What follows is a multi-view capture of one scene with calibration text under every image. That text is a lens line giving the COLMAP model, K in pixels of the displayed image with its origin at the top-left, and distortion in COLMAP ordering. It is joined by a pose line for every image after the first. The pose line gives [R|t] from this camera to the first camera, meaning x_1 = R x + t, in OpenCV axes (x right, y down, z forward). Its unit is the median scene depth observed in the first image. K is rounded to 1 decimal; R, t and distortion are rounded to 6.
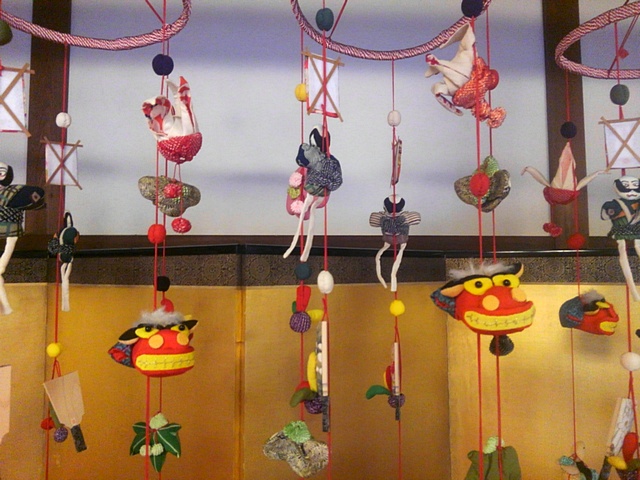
lens RADIAL K [[478.4, 0, 320.2], [0, 478.4, 240.6], [0, 0, 1]] dist [-0.008101, -0.002276]
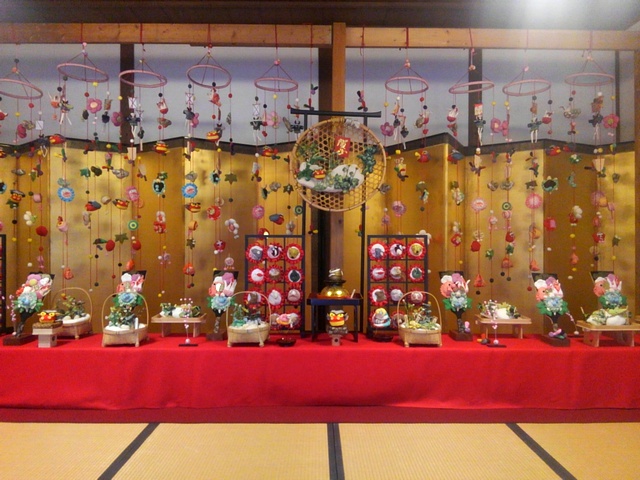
lens RADIAL K [[478.4, 0, 319.6], [0, 478.4, 239.8], [0, 0, 1]] dist [-0.008101, -0.002276]
pose [[0.997414, 0.002192, -0.071831, 1.812927], [0.001933, 0.998355, 0.057303, 0.931996], [0.071839, -0.057293, 0.995769, -4.238604]]
